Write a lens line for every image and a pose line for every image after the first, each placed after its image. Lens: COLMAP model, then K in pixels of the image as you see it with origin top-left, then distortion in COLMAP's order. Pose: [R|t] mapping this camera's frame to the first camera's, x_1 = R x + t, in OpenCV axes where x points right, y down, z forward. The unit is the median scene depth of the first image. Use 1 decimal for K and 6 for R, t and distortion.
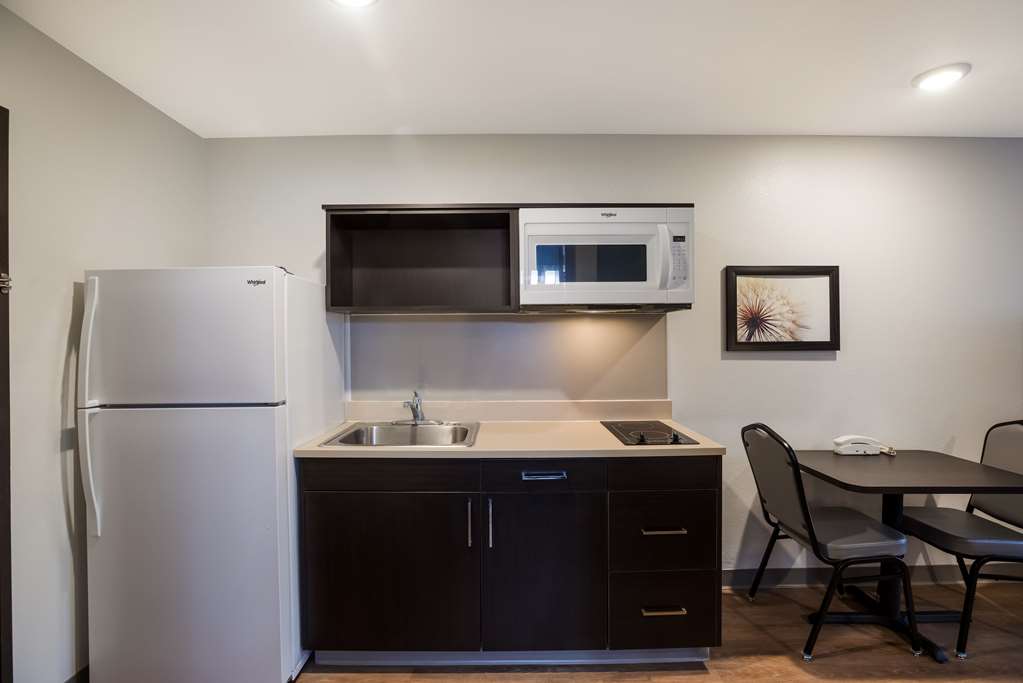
lens RADIAL K [[467.4, 0, 511.5], [0, 467.4, 341.5], [0, 0, 1]] dist [-0.023015, 0.000471]
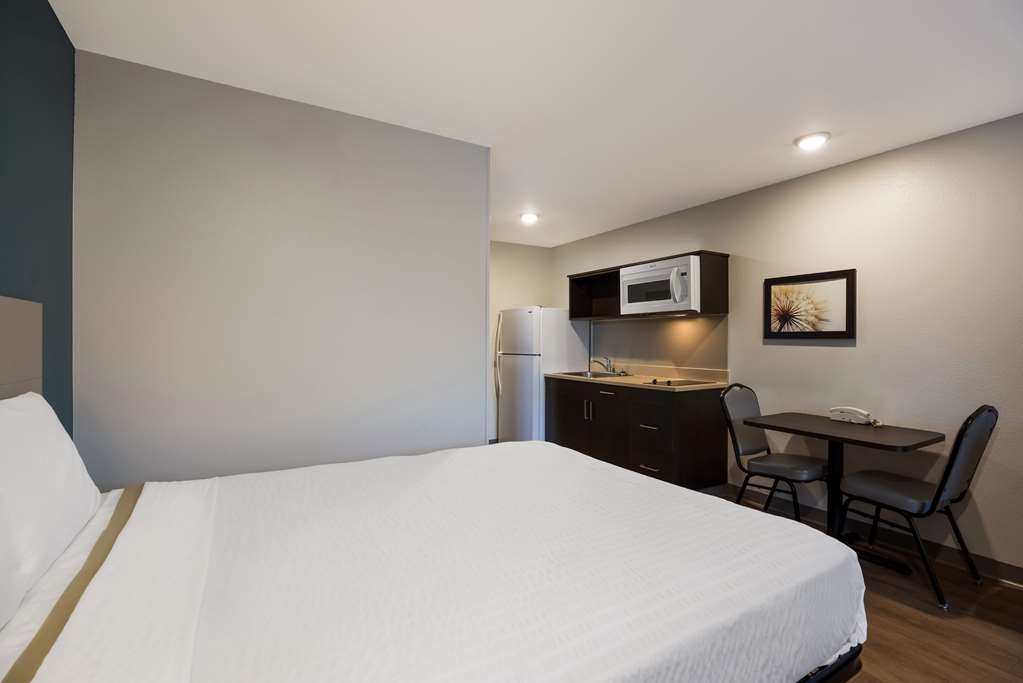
lens RADIAL K [[467.4, 0, 511.5], [0, 467.4, 341.5], [0, 0, 1]] dist [-0.023015, 0.000471]
pose [[0.509084, 0.008425, -0.860676, 1.292812], [-0.005946, 0.999963, 0.006272, 0.024727], [0.860696, 0.001925, 0.509115, -0.391493]]
